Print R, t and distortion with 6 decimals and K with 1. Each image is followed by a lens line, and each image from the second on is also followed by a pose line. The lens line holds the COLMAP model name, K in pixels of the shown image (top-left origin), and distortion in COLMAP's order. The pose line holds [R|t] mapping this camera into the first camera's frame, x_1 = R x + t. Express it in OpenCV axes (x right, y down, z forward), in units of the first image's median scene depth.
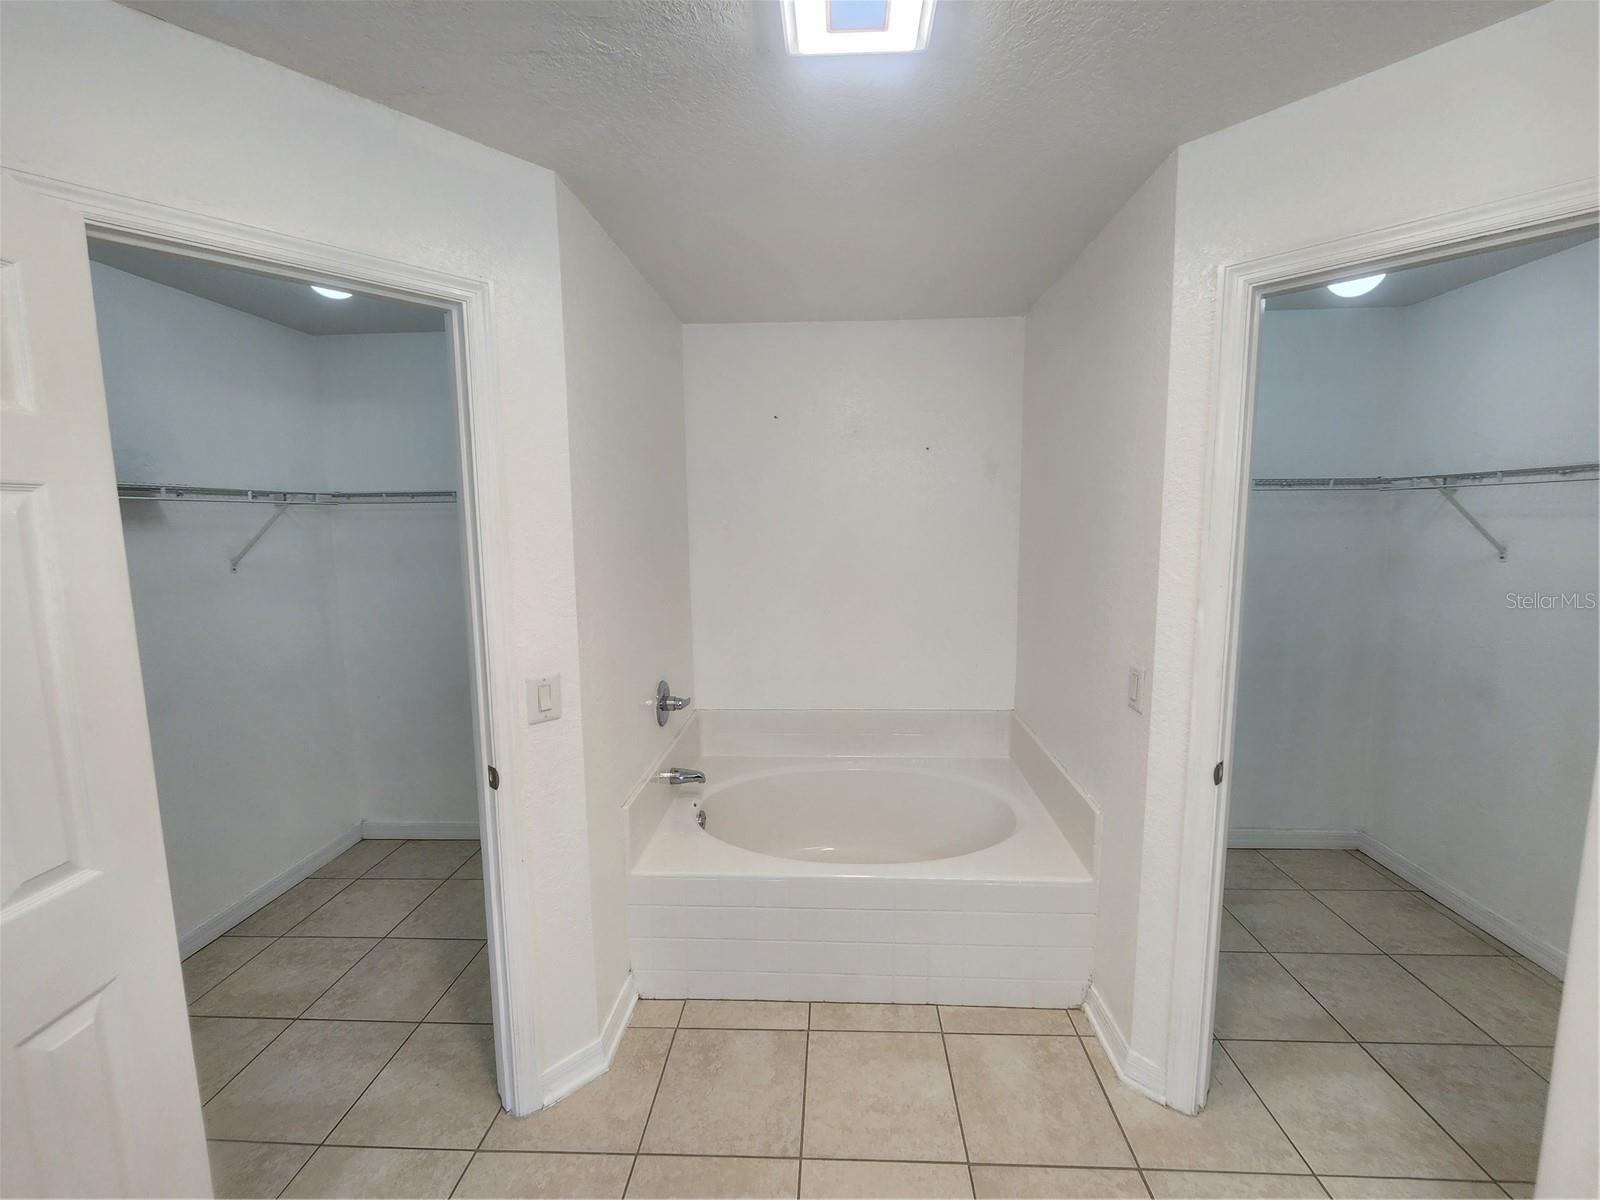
lens RADIAL K [[657.0, 0, 806.1], [0, 657.0, 596.5], [0, 0, 1]] dist [-0.003708, -0.000410]
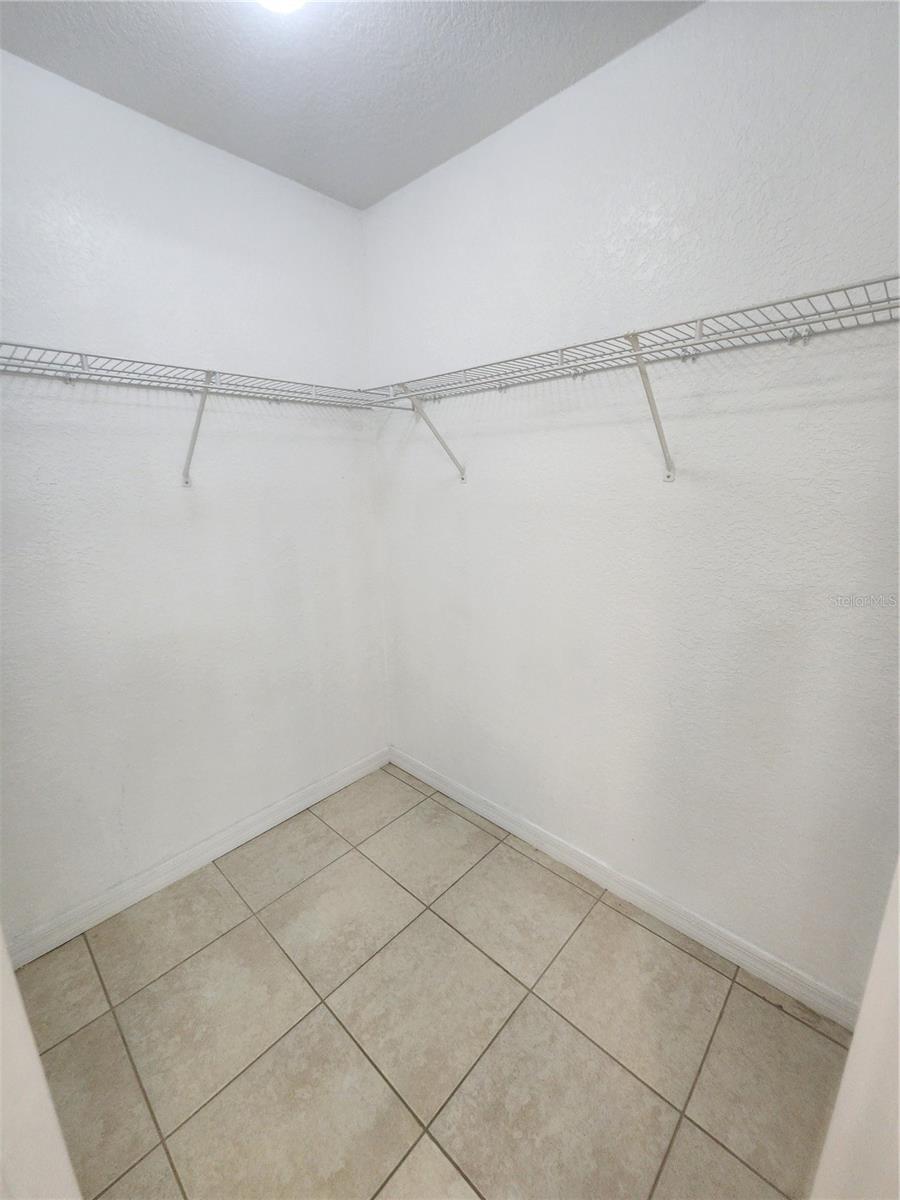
lens RADIAL K [[492.8, 0, 451.8], [0, 492.8, 600.4], [0, 0, 1]] dist [-0.003708, -0.000410]
pose [[0.644481, -0.191025, 0.740374, 0.415591], [0.094803, 0.980781, 0.170529, -0.006517], [-0.758720, -0.039713, 0.650205, 0.469534]]
